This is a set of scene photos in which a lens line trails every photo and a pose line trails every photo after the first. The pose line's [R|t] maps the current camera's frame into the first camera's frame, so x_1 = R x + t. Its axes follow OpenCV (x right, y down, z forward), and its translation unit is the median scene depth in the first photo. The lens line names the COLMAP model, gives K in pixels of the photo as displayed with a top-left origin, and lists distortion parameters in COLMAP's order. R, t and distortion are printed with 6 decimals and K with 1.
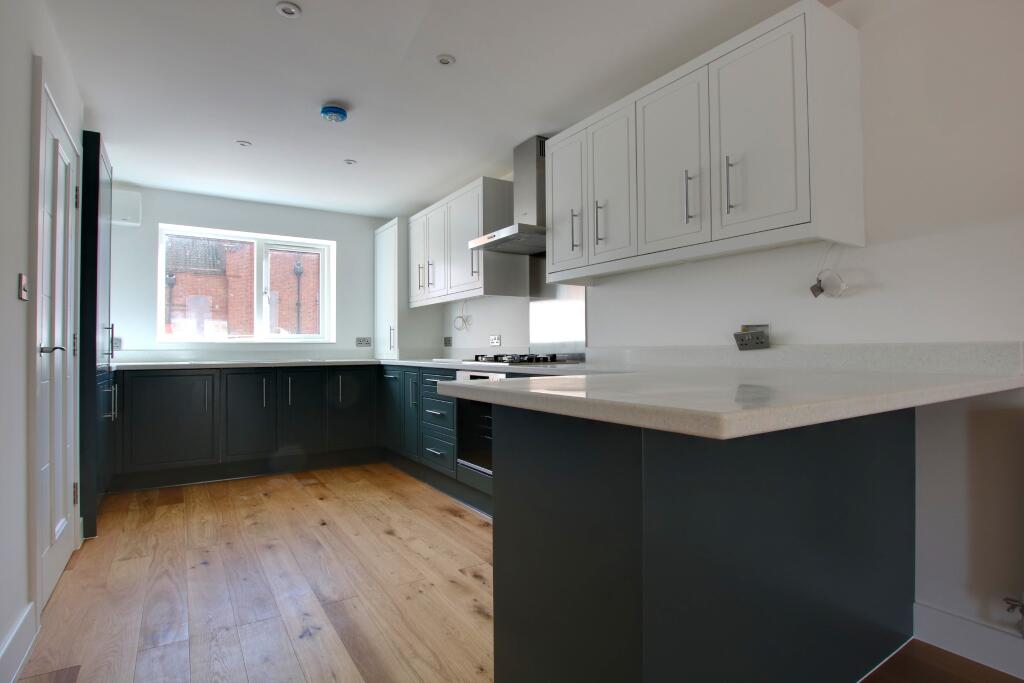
lens RADIAL K [[476.8, 0, 511.9], [0, 476.8, 330.0], [0, 0, 1]] dist [-0.023692, -0.000224]
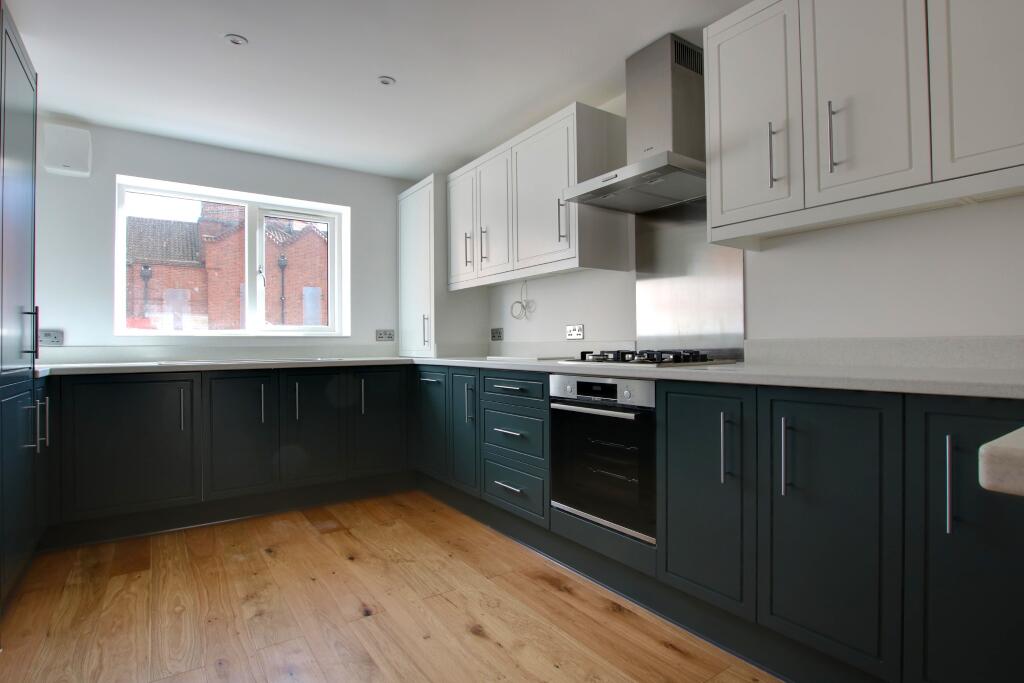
lens RADIAL K [[476.8, 0, 511.9], [0, 476.8, 330.0], [0, 0, 1]] dist [-0.023692, -0.000224]
pose [[0.999502, -0.001501, 0.031515, -0.181188], [0.001211, 0.999957, 0.009220, 0.013343], [-0.031527, -0.009177, 0.999461, 0.289020]]
